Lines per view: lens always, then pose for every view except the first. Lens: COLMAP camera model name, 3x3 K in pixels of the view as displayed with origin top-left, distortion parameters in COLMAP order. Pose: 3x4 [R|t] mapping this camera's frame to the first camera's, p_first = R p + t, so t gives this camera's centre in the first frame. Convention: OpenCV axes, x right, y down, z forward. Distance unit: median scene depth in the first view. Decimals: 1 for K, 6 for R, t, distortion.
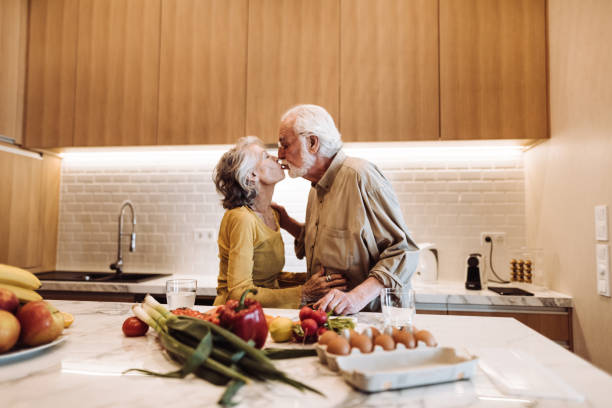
lens RADIAL K [[422.7, 0, 306.0], [0, 422.7, 203.7], [0, 0, 1]] dist [-0.020461, 0.042185]
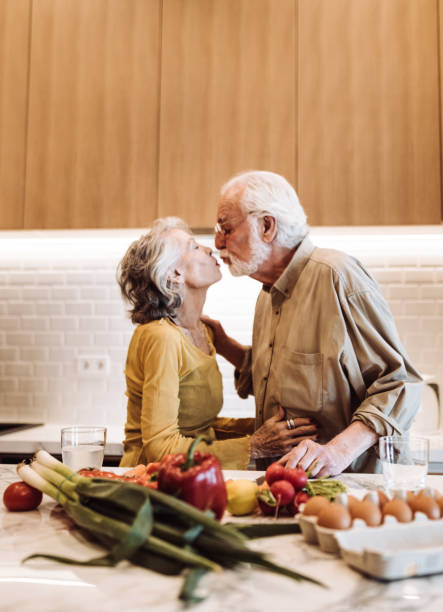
lens RADIAL K [[630.8, 0, 258.5], [0, 630.8, 308.0], [0, 0, 1]] dist [-0.008365, 0.000000]
pose [[0.998911, -0.001120, 0.046644, -0.030063], [0.001927, 0.999849, -0.017261, 0.003488], [-0.046618, 0.017332, 0.998762, -0.011397]]
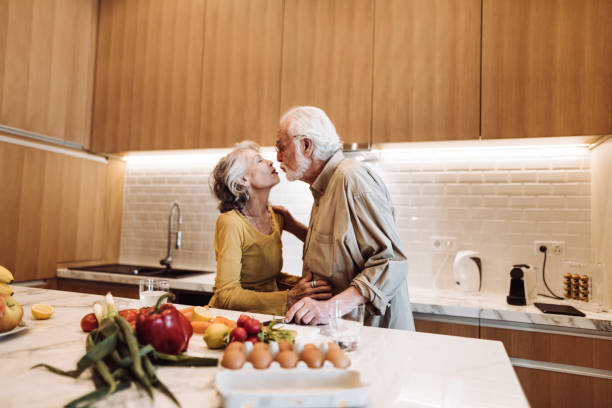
lens RADIAL K [[422.7, 0, 305.3], [0, 422.7, 204.8], [0, 0, 1]] dist [-0.020461, 0.042185]
pose [[0.978403, 0.012961, -0.206301, 0.137443], [-0.012291, 0.999914, 0.004528, -0.007490], [0.206342, -0.001895, 0.978478, 0.027277]]
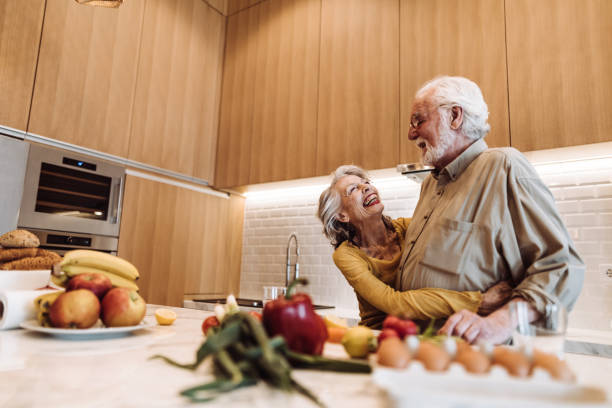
lens RADIAL K [[422.7, 0, 302.1], [0, 422.7, 202.9], [0, 0, 1]] dist [-0.020461, 0.042185]
pose [[0.889561, -0.054668, -0.453533, 0.087115], [0.000566, 0.992945, -0.118577, 0.052026], [0.456816, 0.105224, 0.883316, 0.091862]]
